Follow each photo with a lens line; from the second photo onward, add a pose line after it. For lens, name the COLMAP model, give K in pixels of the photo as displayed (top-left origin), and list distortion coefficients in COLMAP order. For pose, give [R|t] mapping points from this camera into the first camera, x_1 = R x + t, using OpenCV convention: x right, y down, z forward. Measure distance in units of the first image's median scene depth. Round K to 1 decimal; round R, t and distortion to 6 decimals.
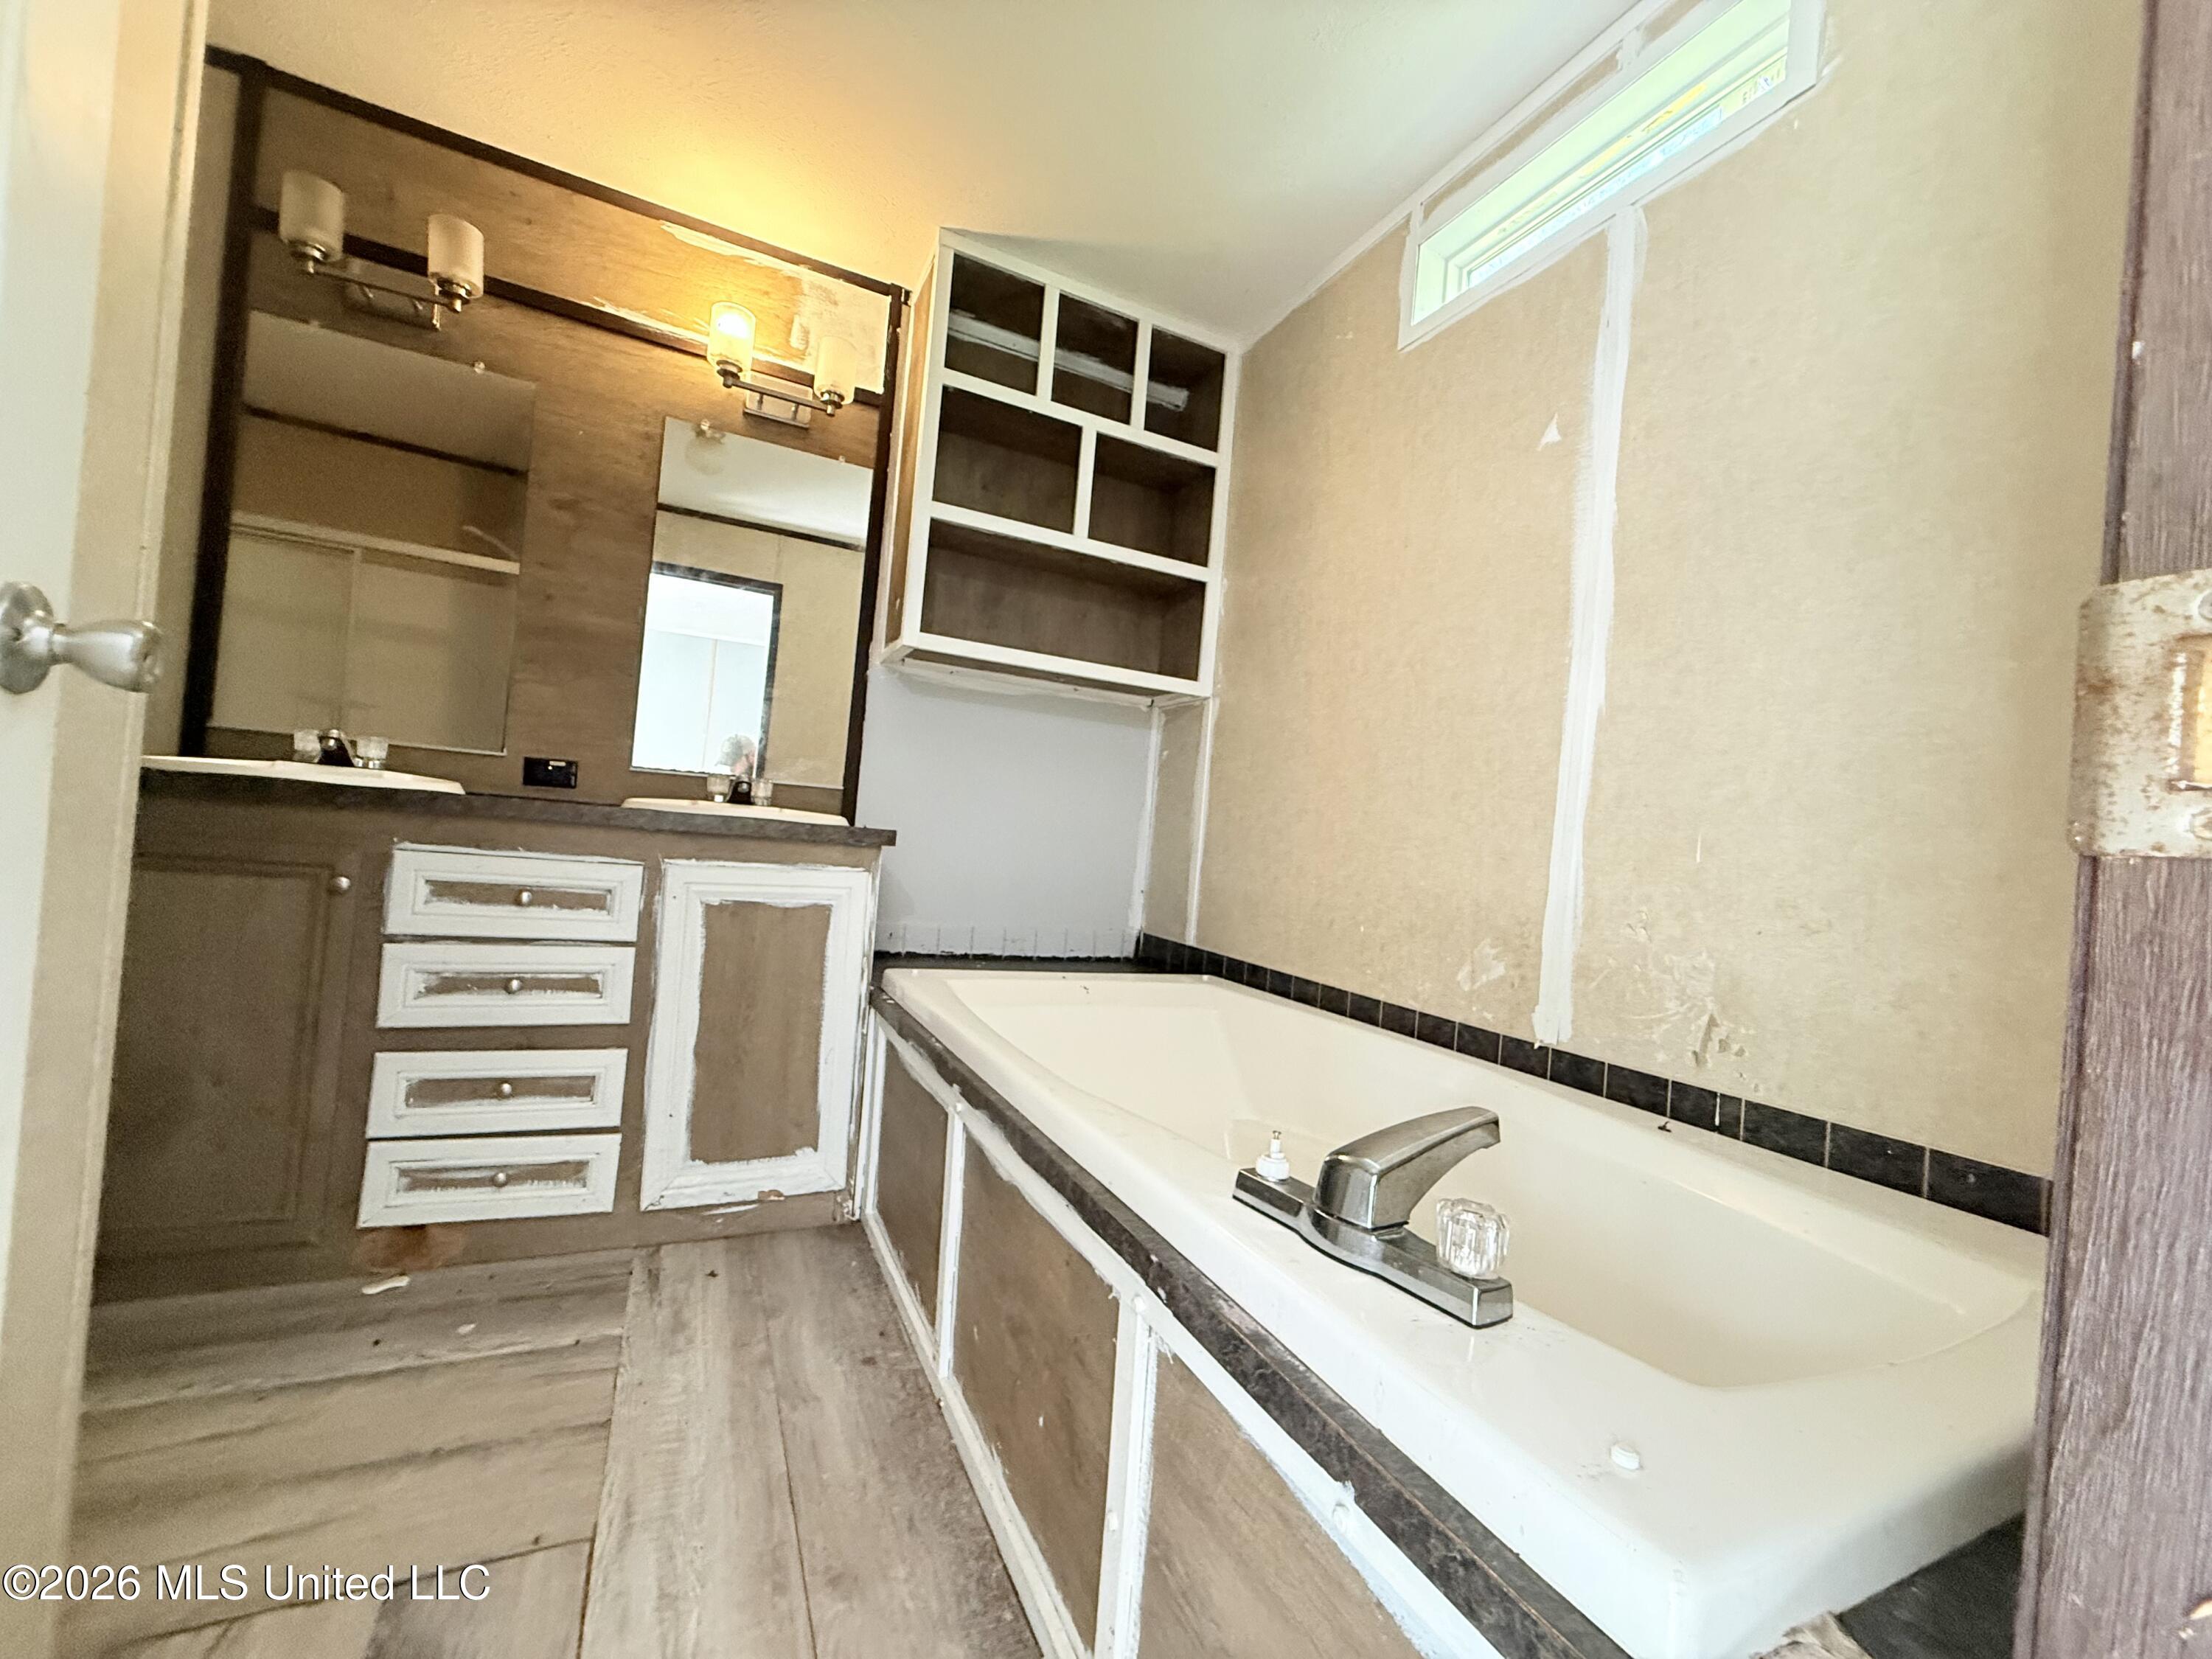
lens RADIAL K [[881.9, 0, 1105.3], [0, 881.9, 831.1], [0, 0, 1]] dist [0.001031, -0.000148]
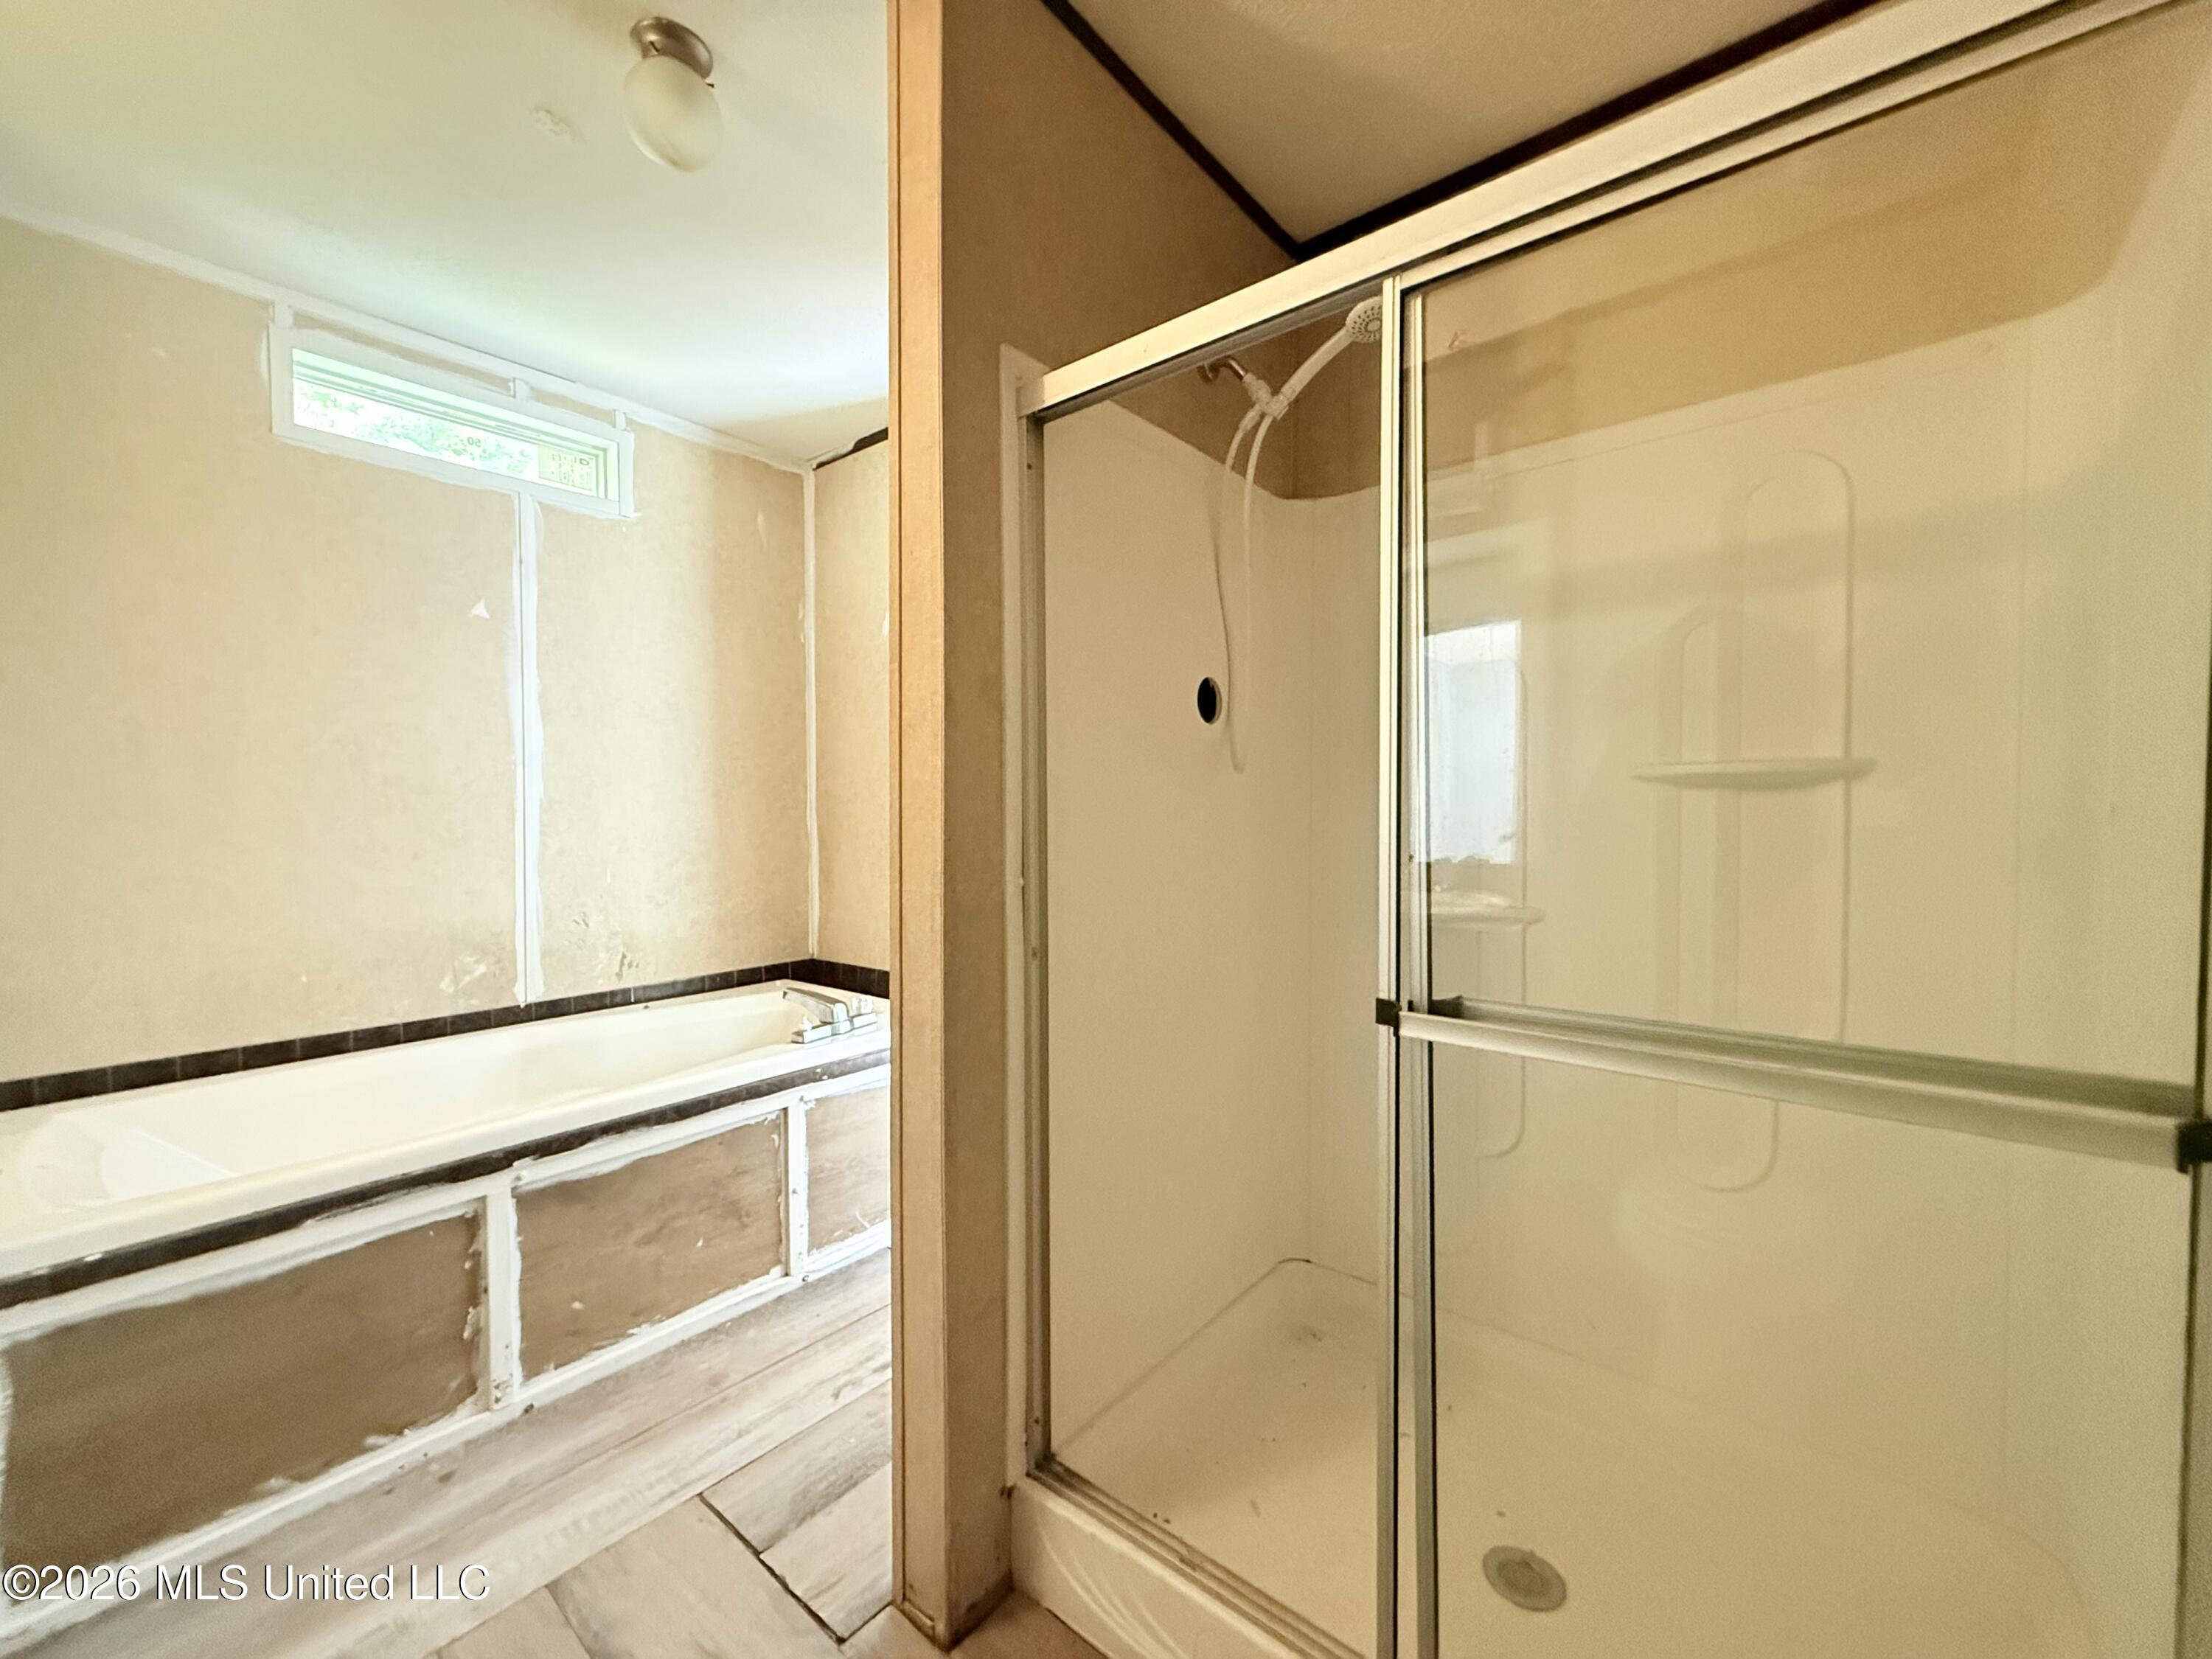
lens RADIAL K [[881.9, 0, 1108.3], [0, 881.9, 820.3], [0, 0, 1]] dist [0.001031, -0.000148]
pose [[-0.418967, -0.099347, 0.902550, -1.661868], [-0.045561, 0.995044, 0.088378, -0.345704], [-0.906858, -0.004094, -0.421417, 0.829221]]
